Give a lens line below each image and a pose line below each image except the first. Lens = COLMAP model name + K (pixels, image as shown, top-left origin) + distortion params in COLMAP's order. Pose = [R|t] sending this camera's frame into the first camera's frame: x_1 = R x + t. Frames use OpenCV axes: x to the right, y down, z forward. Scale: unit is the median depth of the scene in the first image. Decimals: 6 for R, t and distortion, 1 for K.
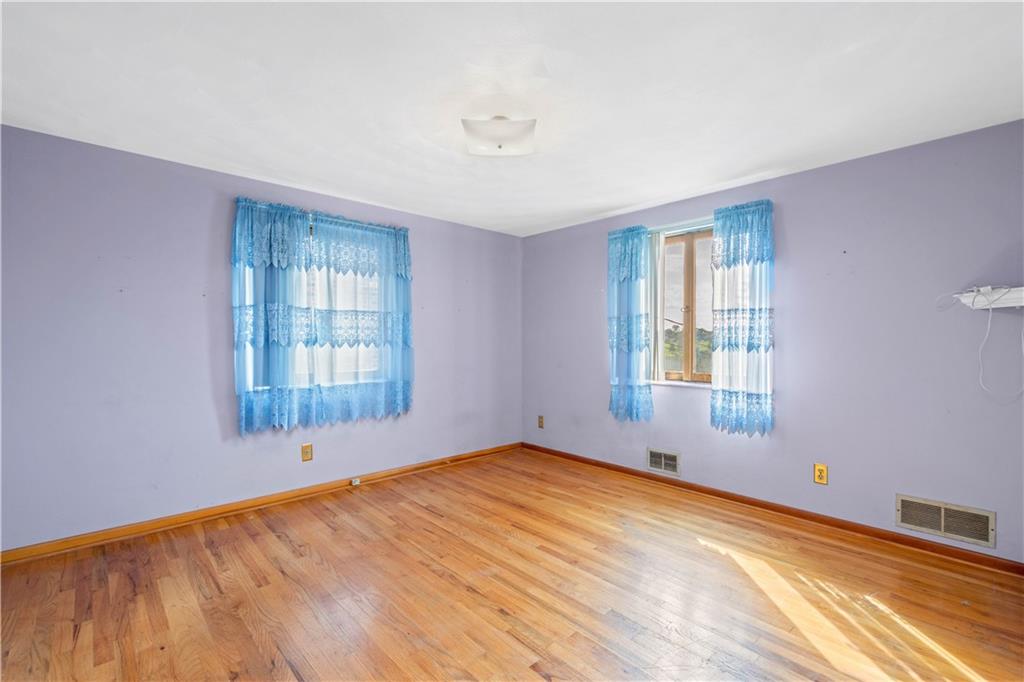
lens RADIAL K [[449.8, 0, 512.0], [0, 449.8, 341.2], [0, 0, 1]] dist [0.015658, -0.002241]
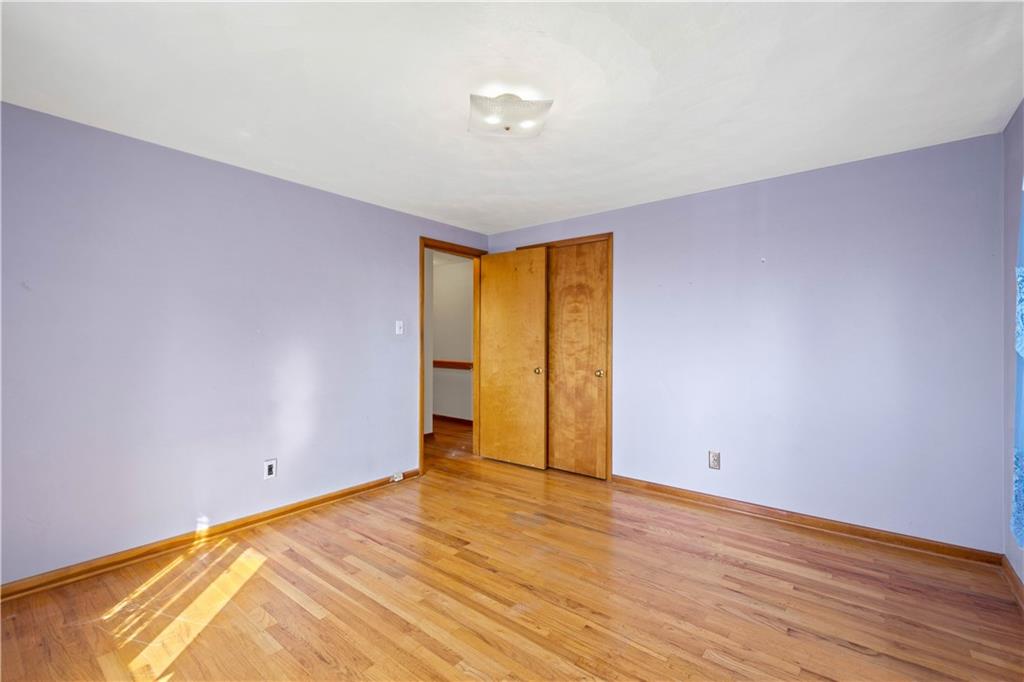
lens RADIAL K [[449.8, 0, 511.8], [0, 449.8, 341.8], [0, 0, 1]] dist [0.015658, -0.002241]
pose [[-0.990417, -0.002222, -0.138088, 0.089733], [-0.003159, 0.999973, 0.006566, -0.010940], [0.138070, 0.006940, -0.990398, 2.015719]]
